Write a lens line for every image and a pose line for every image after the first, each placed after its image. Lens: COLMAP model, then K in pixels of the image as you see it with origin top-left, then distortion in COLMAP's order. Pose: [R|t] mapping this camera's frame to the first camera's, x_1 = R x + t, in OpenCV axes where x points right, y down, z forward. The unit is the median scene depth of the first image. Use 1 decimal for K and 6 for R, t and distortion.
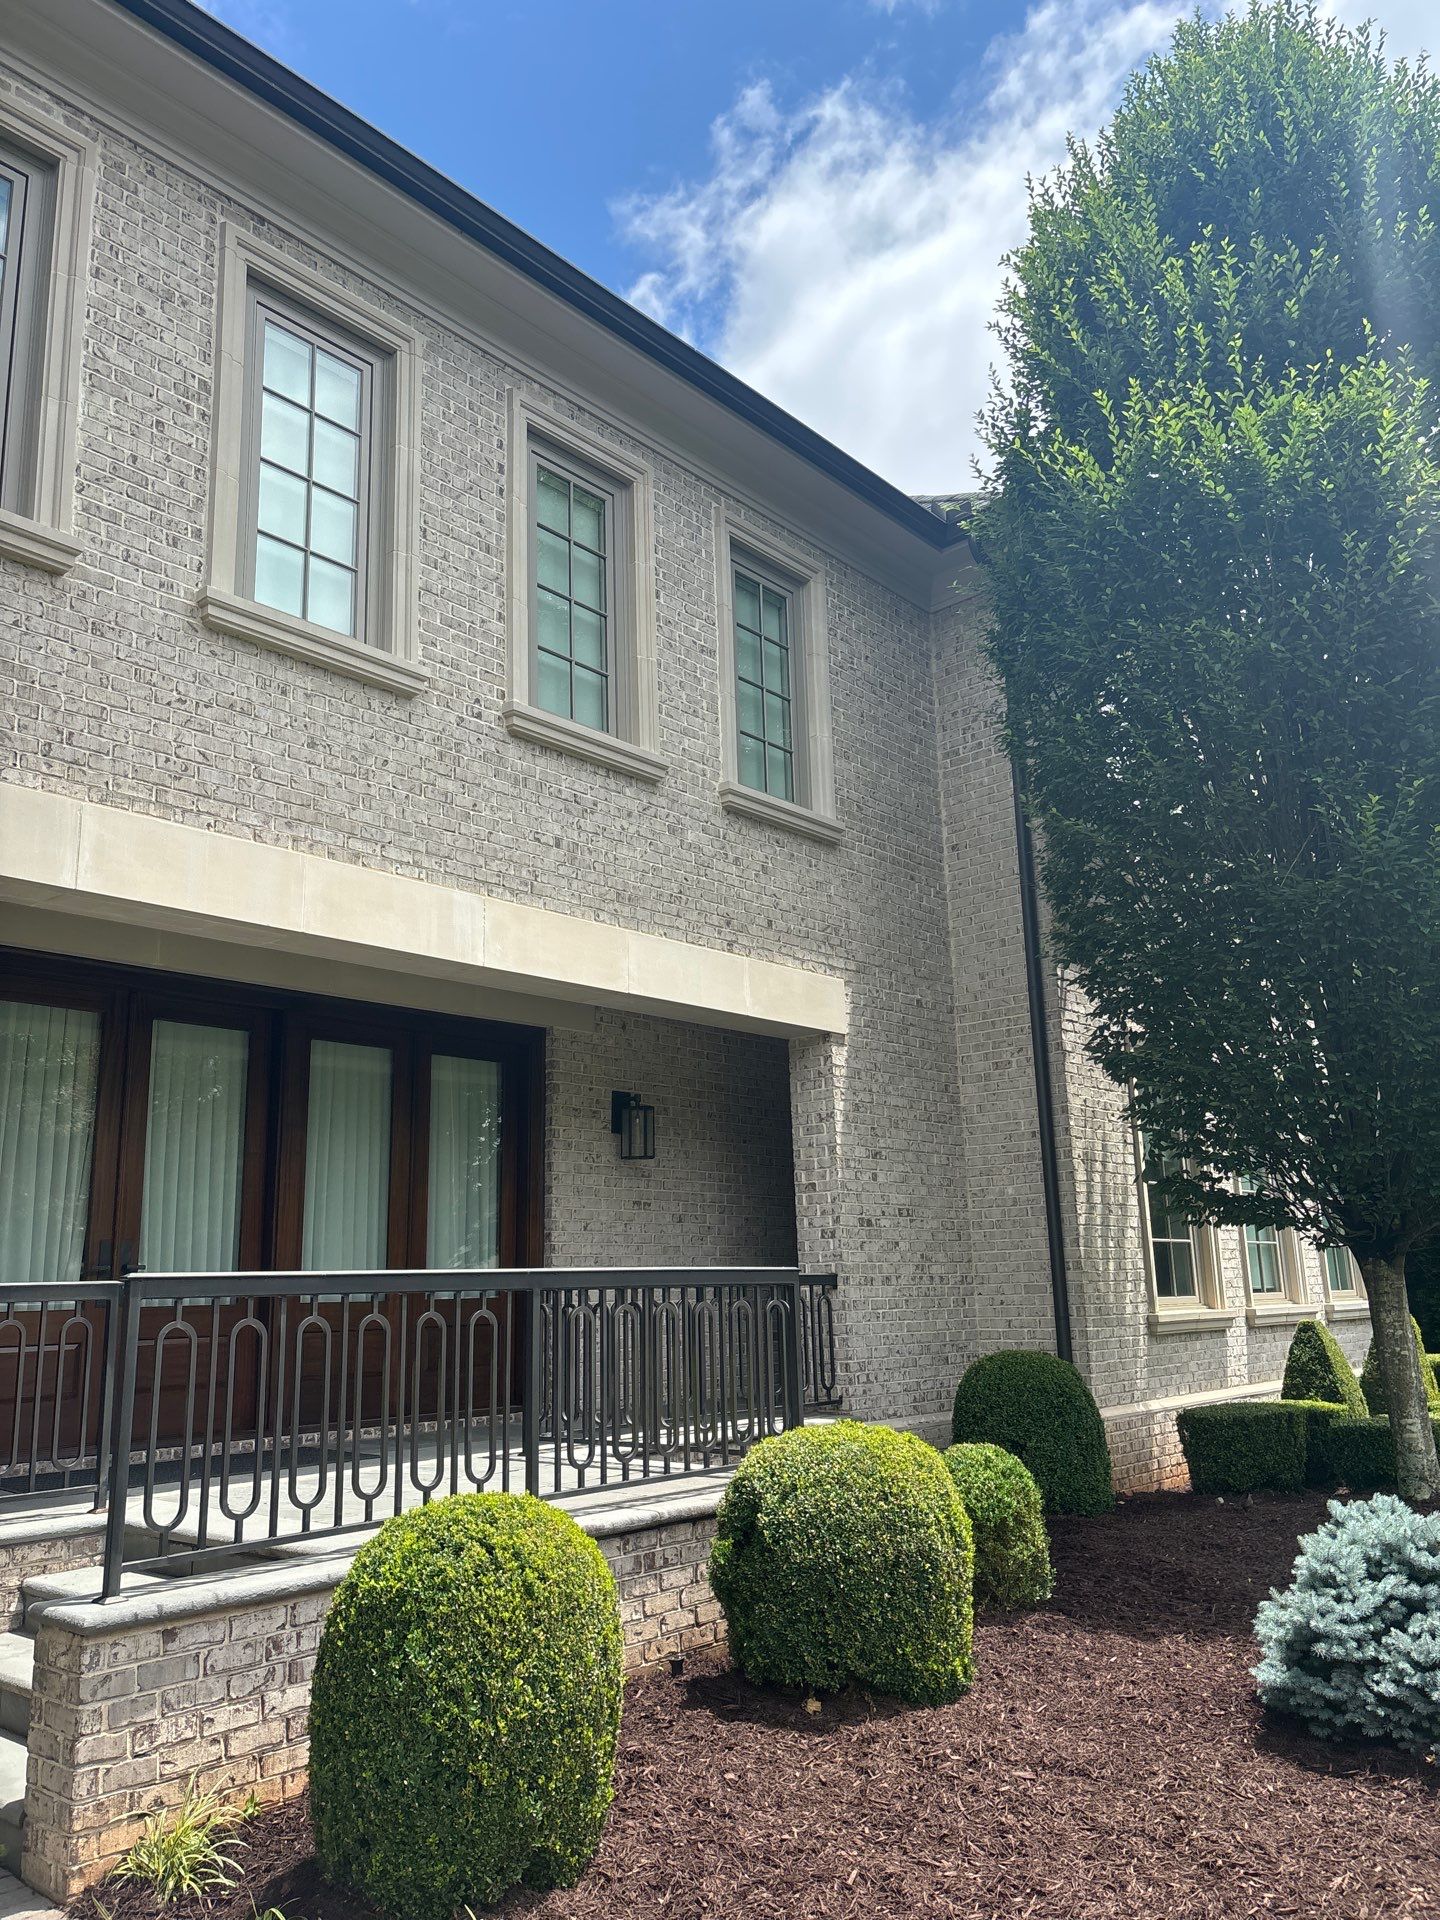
lens RADIAL K [[1410.5, 0, 720.0], [0, 1410.5, 960.0], [0, 0, 1]] dist [0.141772, -0.001088]
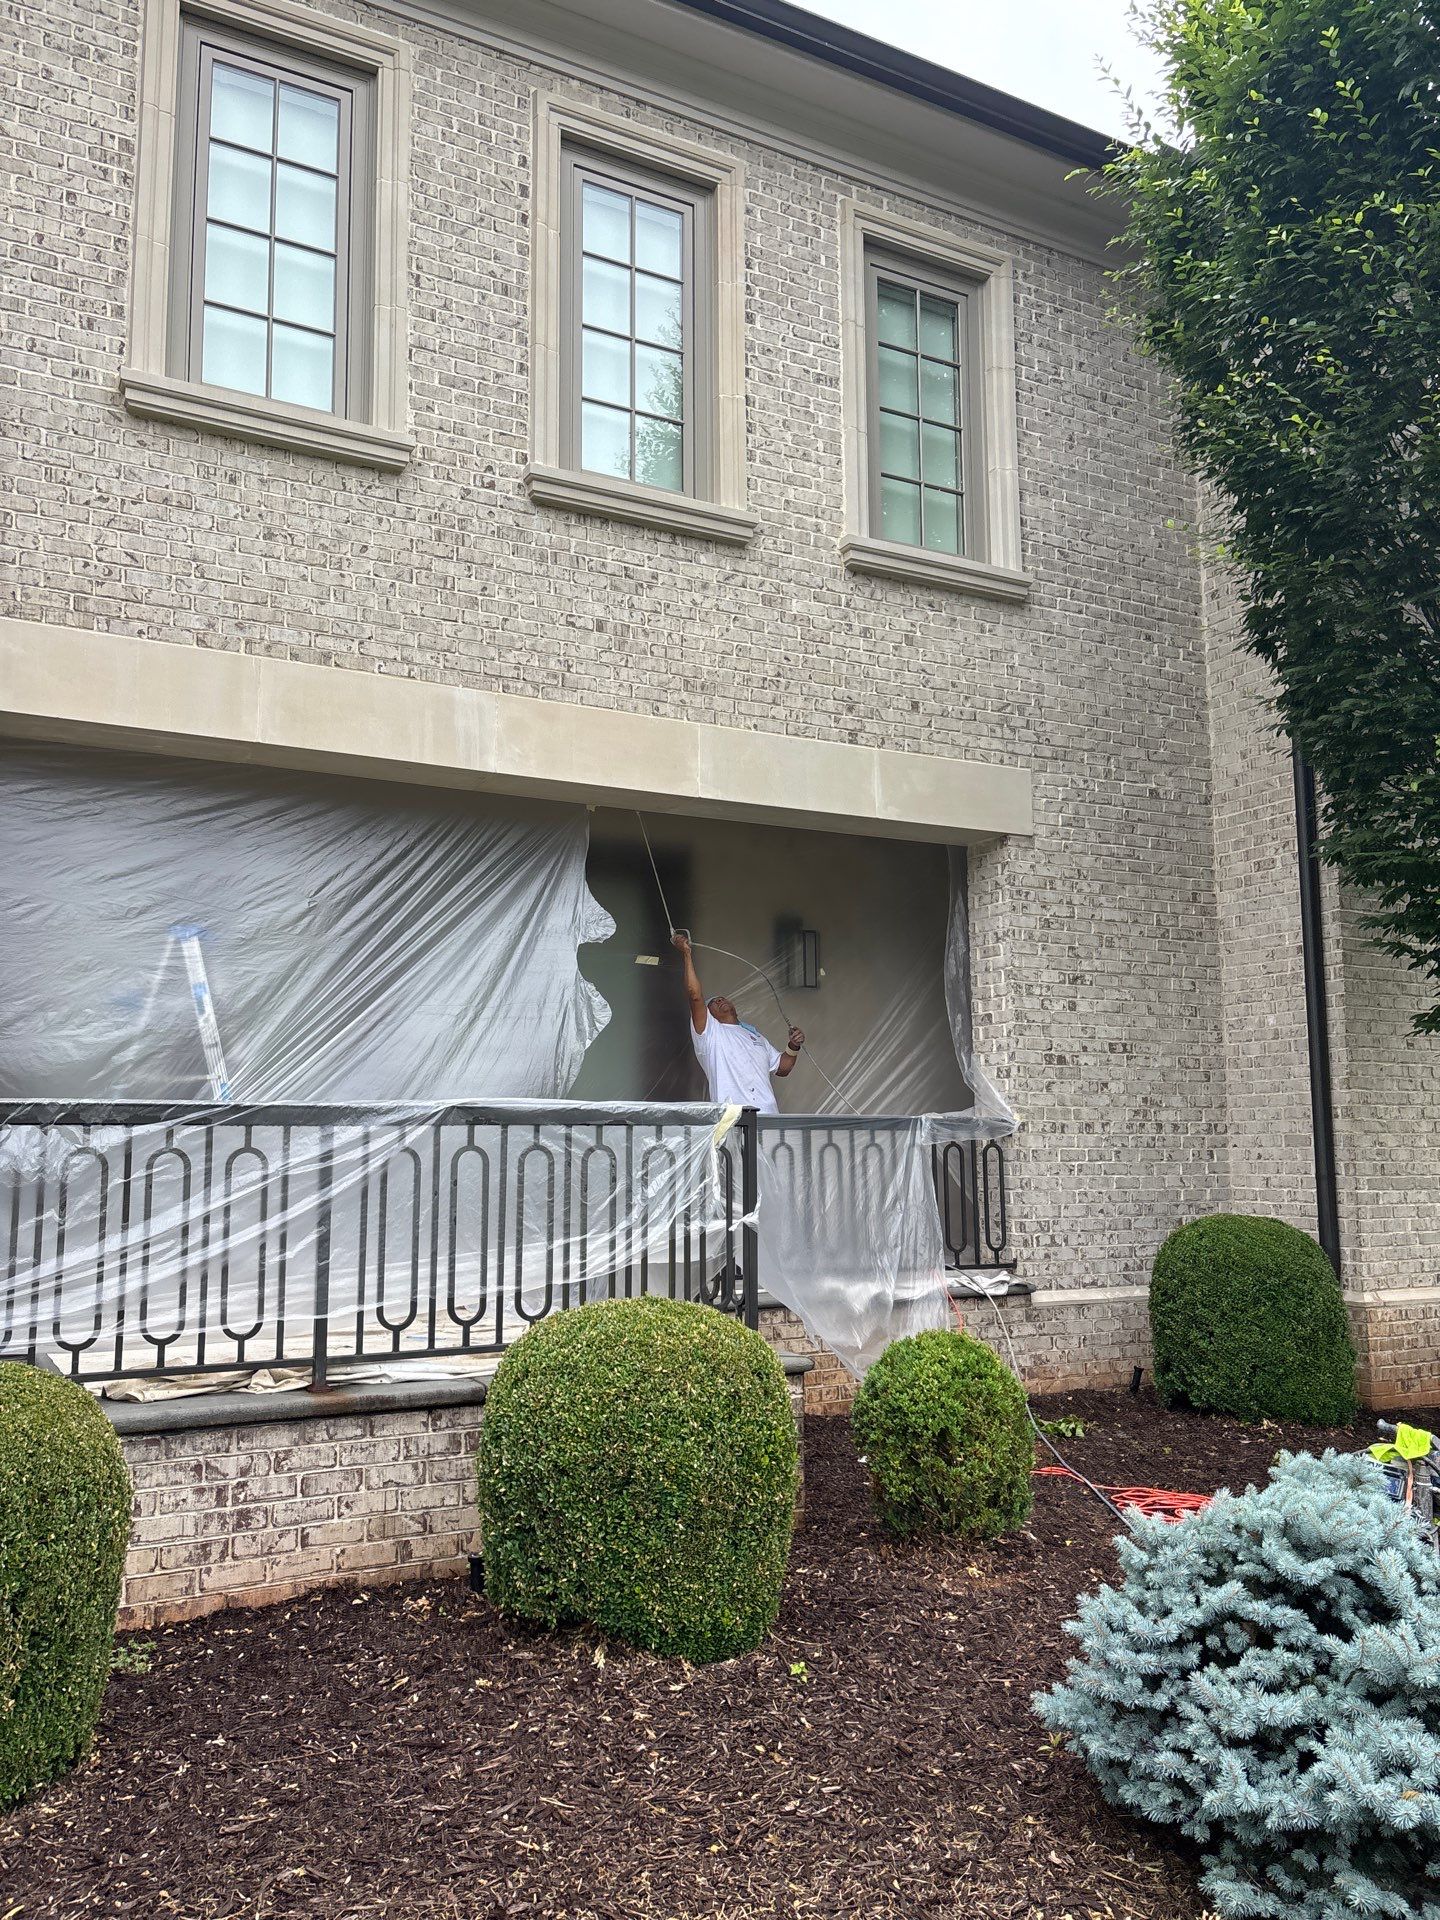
lens RADIAL K [[1295.6, 0, 720.0], [0, 1295.6, 960.0], [0, 0, 1]] dist [0.041720, 0.008307]
pose [[0.923696, -0.026939, -0.382179, 0.232931], [0.066851, 0.993555, 0.091540, 0.048474], [0.377250, -0.110104, 0.919543, 0.256103]]
